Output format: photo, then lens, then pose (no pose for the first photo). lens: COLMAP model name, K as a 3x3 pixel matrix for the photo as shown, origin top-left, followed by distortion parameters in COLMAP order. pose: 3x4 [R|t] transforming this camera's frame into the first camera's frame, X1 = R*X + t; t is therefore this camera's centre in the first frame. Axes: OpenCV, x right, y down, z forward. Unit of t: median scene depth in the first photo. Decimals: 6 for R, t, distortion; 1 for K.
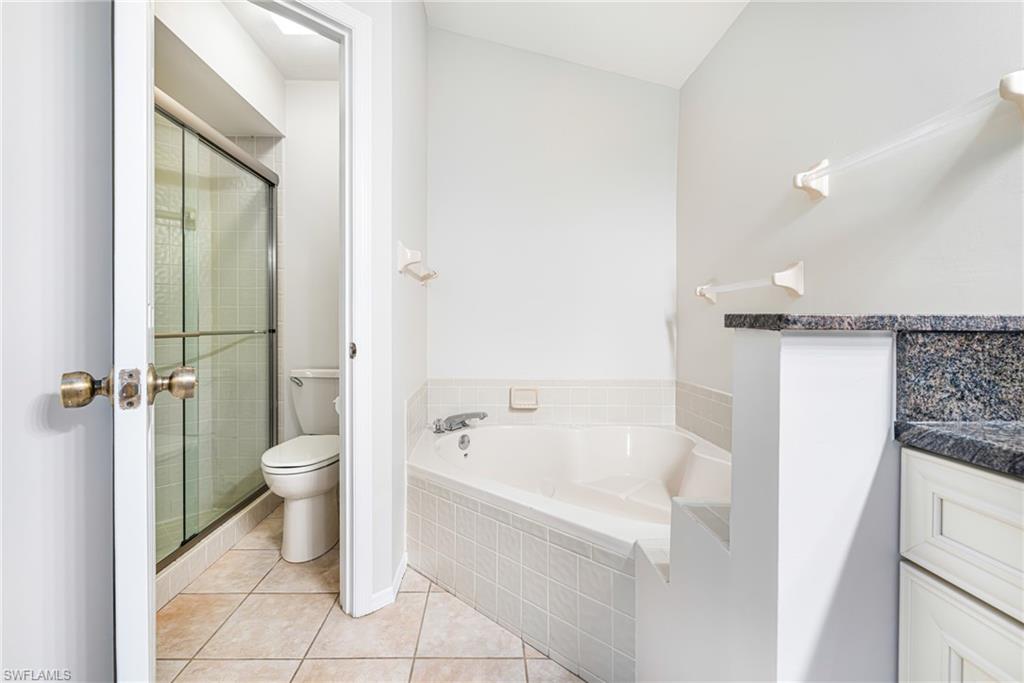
lens RADIAL K [[452.0, 0, 486.1], [0, 452.0, 327.6], [0, 0, 1]] dist [-0.001182, -0.000220]
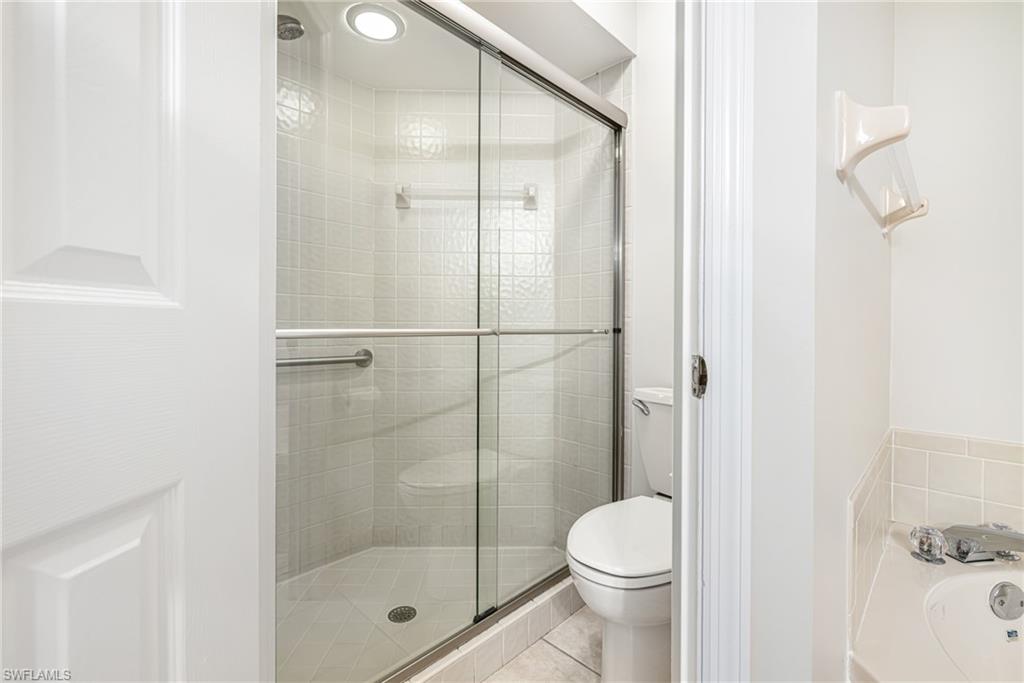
lens RADIAL K [[450.4, 0, 524.5], [0, 450.4, 326.6], [0, 0, 1]] dist [-0.000904, -0.000239]
pose [[0.724469, 0.004261, -0.689295, -0.117015], [-0.010958, 0.999926, -0.005336, 0.009526], [0.689221, 0.011419, 0.724462, 0.526974]]
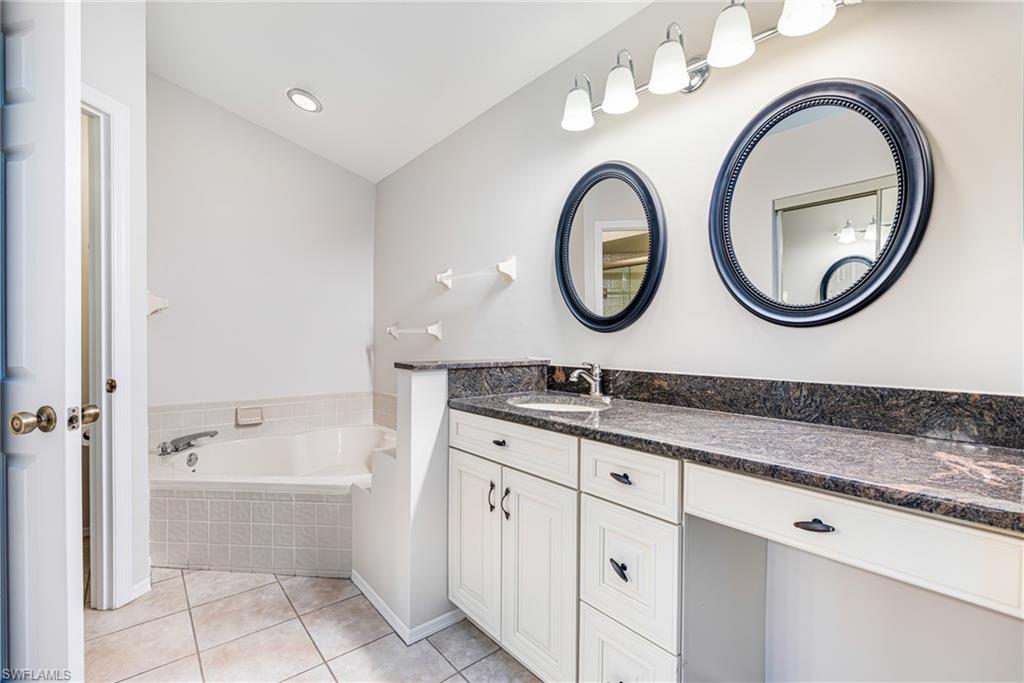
lens RADIAL K [[443.1, 0, 512.7], [0, 443.1, 342.9], [0, 0, 1]] dist [0.000056, -0.000244]
pose [[0.761487, -0.001625, 0.648179, -0.210862], [-0.000577, 0.999995, 0.003185, -0.056614], [-0.648181, -0.002799, 0.761482, -0.488001]]
